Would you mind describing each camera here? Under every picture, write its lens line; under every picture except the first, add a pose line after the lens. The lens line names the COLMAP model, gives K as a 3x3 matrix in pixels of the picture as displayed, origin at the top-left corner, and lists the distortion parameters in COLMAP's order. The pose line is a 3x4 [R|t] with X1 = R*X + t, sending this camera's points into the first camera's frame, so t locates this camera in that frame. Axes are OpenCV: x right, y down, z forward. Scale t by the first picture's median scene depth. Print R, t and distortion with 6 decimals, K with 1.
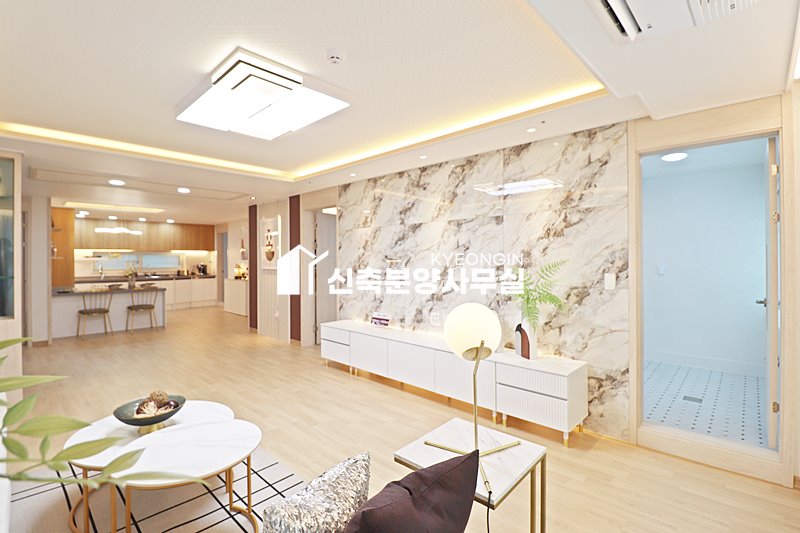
lens RADIAL K [[373.2, 0, 402.3], [0, 373.2, 258.6], [0, 0, 1]] dist [-0.008144, -0.010107]
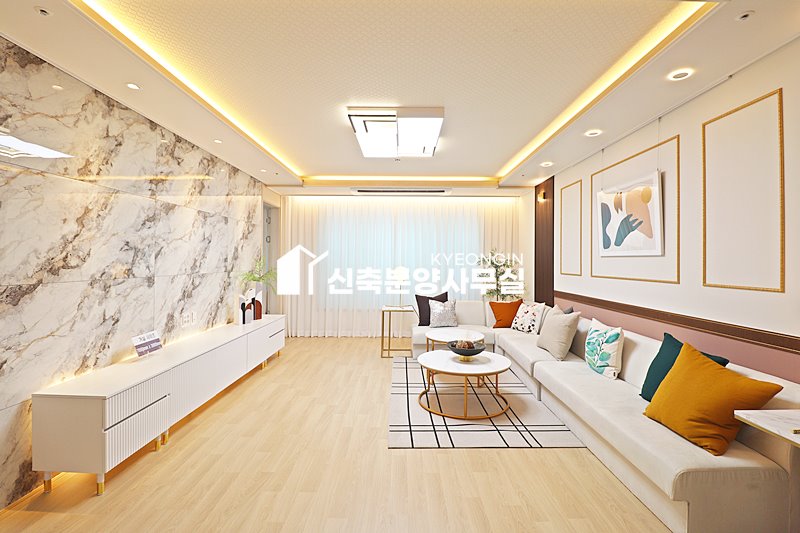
lens RADIAL K [[373.2, 0, 410.1], [0, 373.2, 259.4], [0, 0, 1]] dist [-0.008144, -0.010107]
pose [[-0.702711, 0.002455, 0.711471, -0.863810], [-0.003792, 0.999967, -0.007195, 0.025487], [-0.711465, -0.007754, -0.702679, 1.199811]]
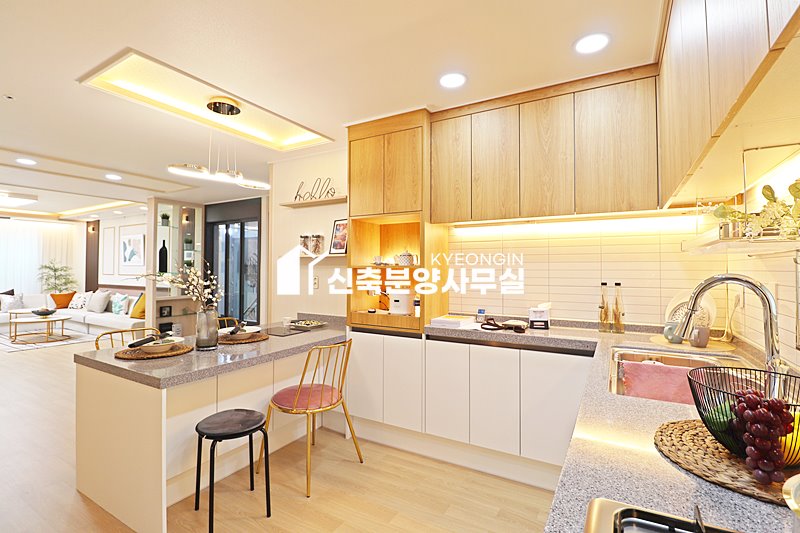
lens RADIAL K [[373.2, 0, 404.7], [0, 373.2, 259.0], [0, 0, 1]] dist [-0.008144, -0.010107]
pose [[-0.969651, -0.003164, -0.244473, -1.509481], [0.002424, 0.999743, -0.022555, 0.023579], [0.244482, -0.022463, -0.969394, 2.490915]]
